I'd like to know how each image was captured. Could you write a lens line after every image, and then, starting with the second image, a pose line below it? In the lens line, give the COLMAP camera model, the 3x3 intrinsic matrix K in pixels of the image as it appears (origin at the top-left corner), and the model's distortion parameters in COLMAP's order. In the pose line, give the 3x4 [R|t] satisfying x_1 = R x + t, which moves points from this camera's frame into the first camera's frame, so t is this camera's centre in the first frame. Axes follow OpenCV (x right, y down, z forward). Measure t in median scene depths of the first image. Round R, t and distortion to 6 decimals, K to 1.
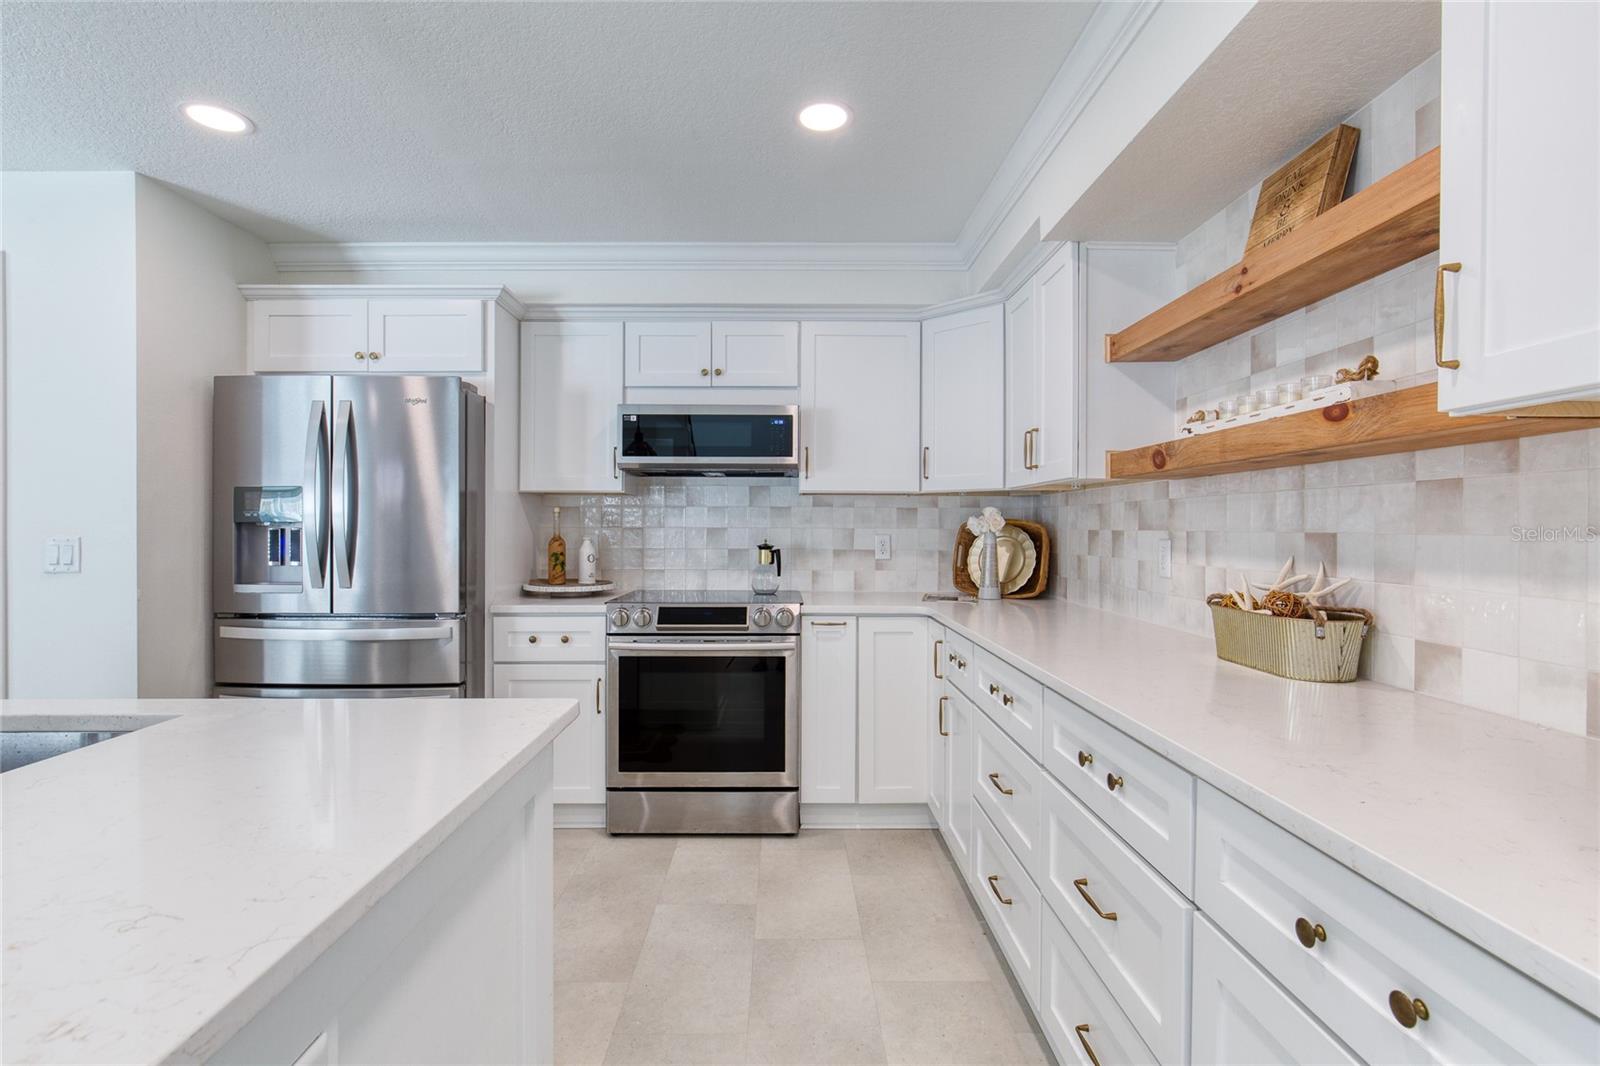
lens RADIAL K [[735.4, 0, 793.7], [0, 735.4, 533.2], [0, 0, 1]] dist [-0.017269, 0.006874]
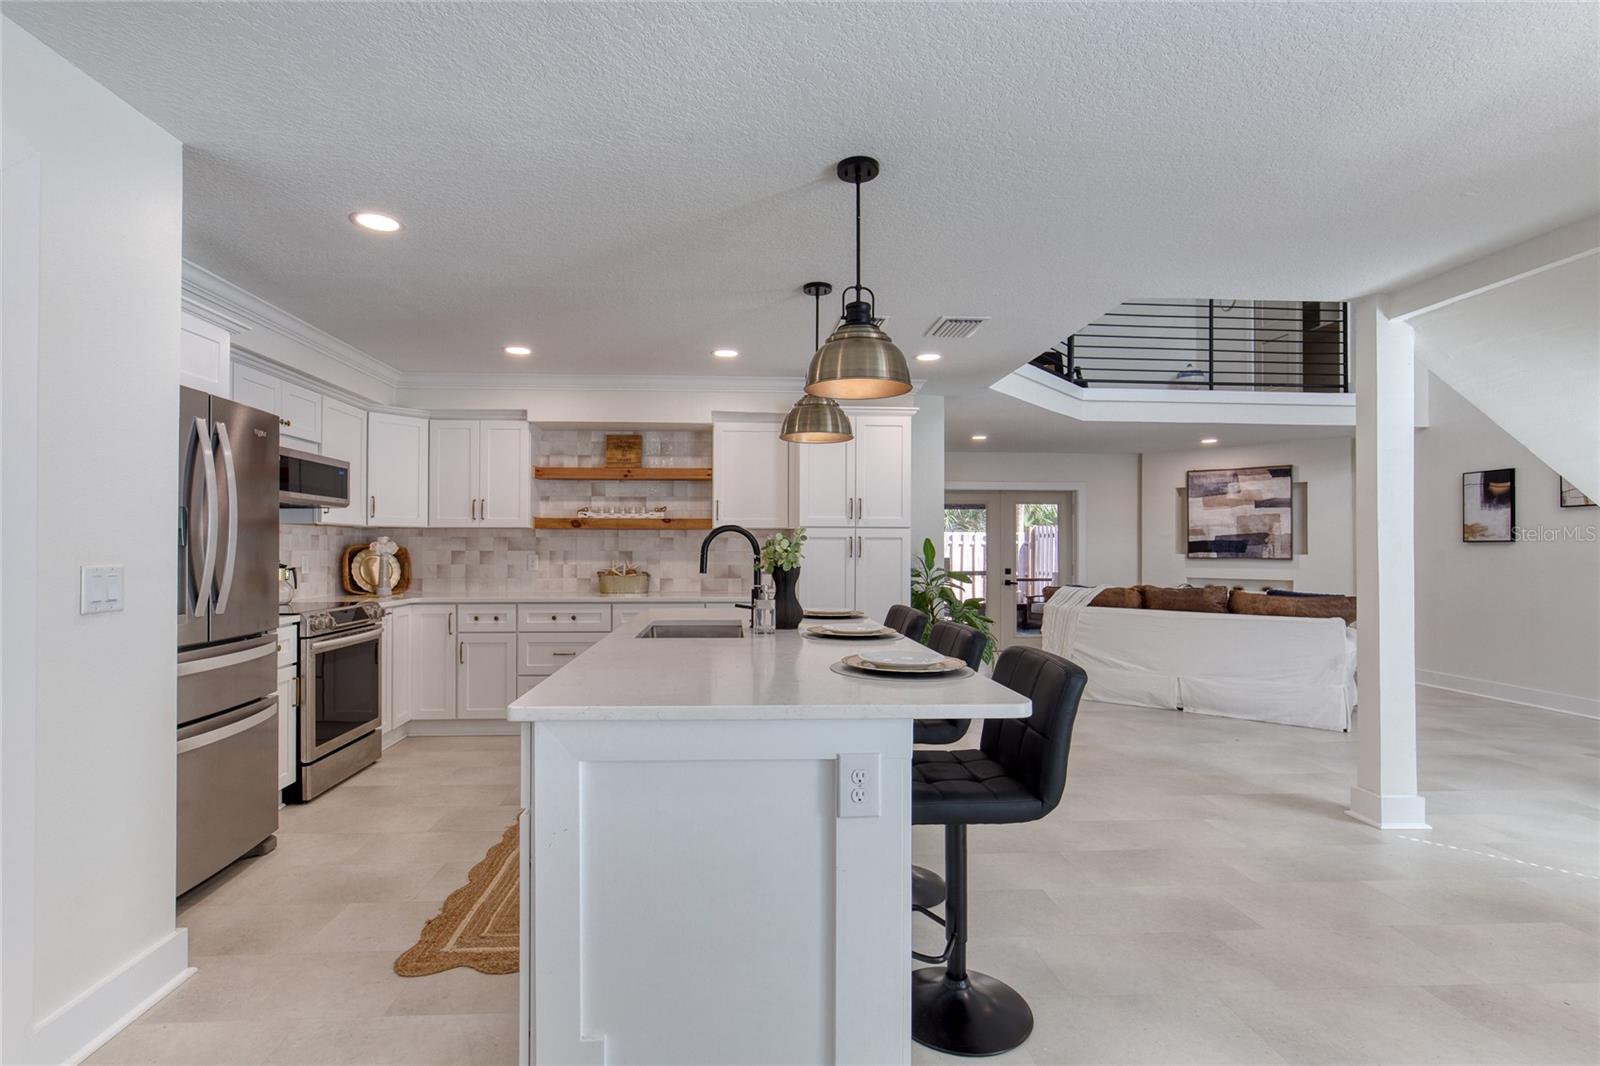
lens RADIAL K [[735.4, 0, 775.6], [0, 735.4, 545.4], [0, 0, 1]] dist [-0.017269, 0.006874]
pose [[-0.047241, 0.002467, 0.998880, -1.501224], [0.007054, 0.999973, -0.002136, -0.008381], [-0.998859, 0.006945, -0.047257, 0.276115]]
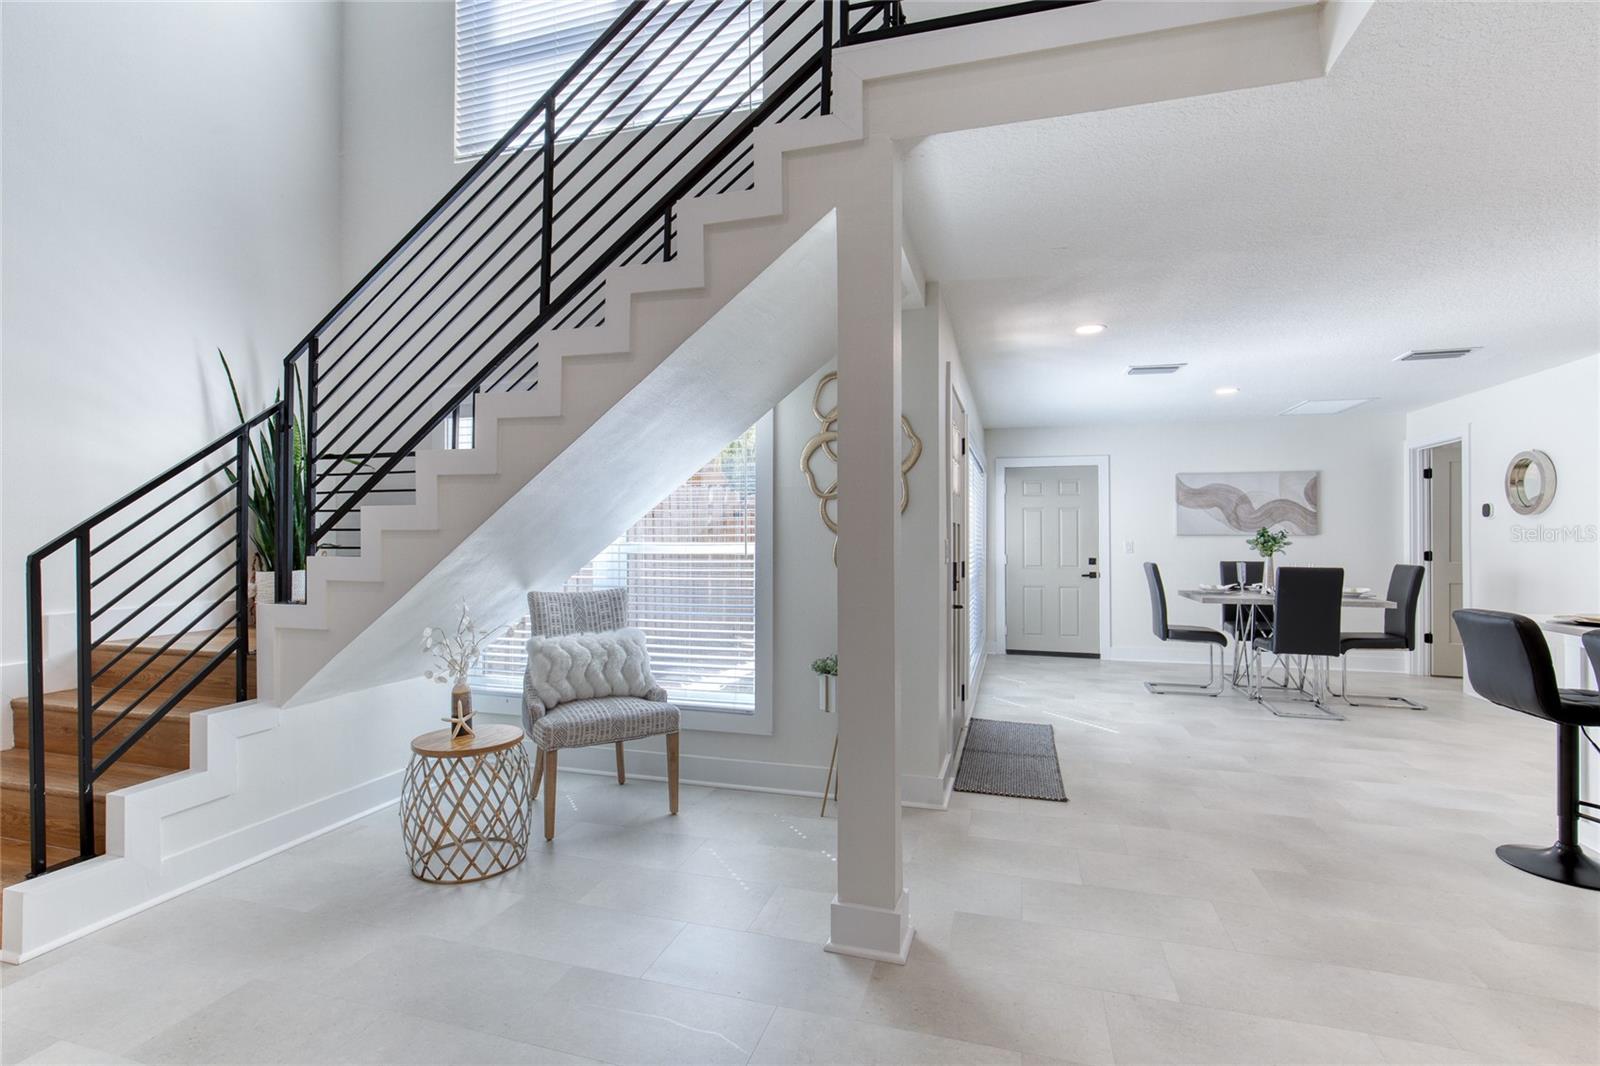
lens RADIAL K [[735.4, 0, 785.1], [0, 735.4, 532.4], [0, 0, 1]] dist [-0.017269, 0.006874]
pose [[-0.312121, -0.005295, -0.950028, 0.389465], [-0.013815, 0.999904, -0.001035, 0.001857], [0.949942, 0.012801, -0.312164, -0.599750]]
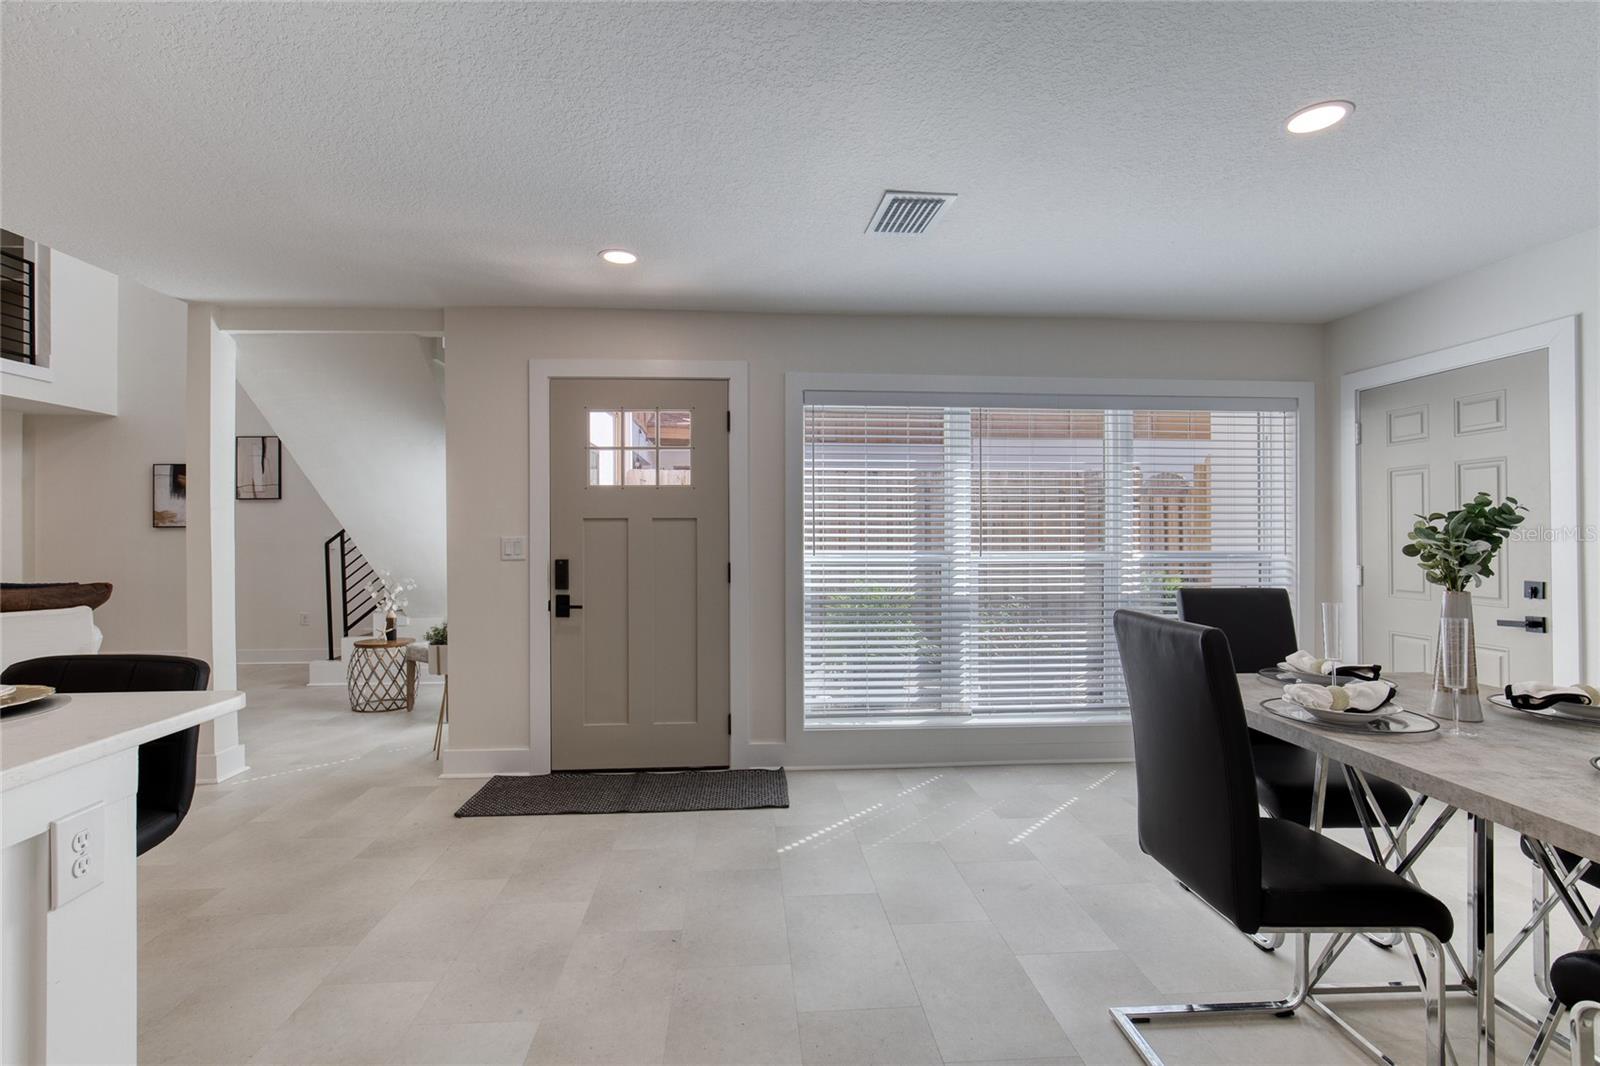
lens RADIAL K [[735.4, 0, 792.1], [0, 735.4, 527.5], [0, 0, 1]] dist [-0.017269, 0.006874]
pose [[-0.998156, 0.005577, -0.060447, -1.339539], [0.005190, 0.999965, 0.006551, -0.013571], [0.060481, 0.006226, -0.998150, 0.610119]]
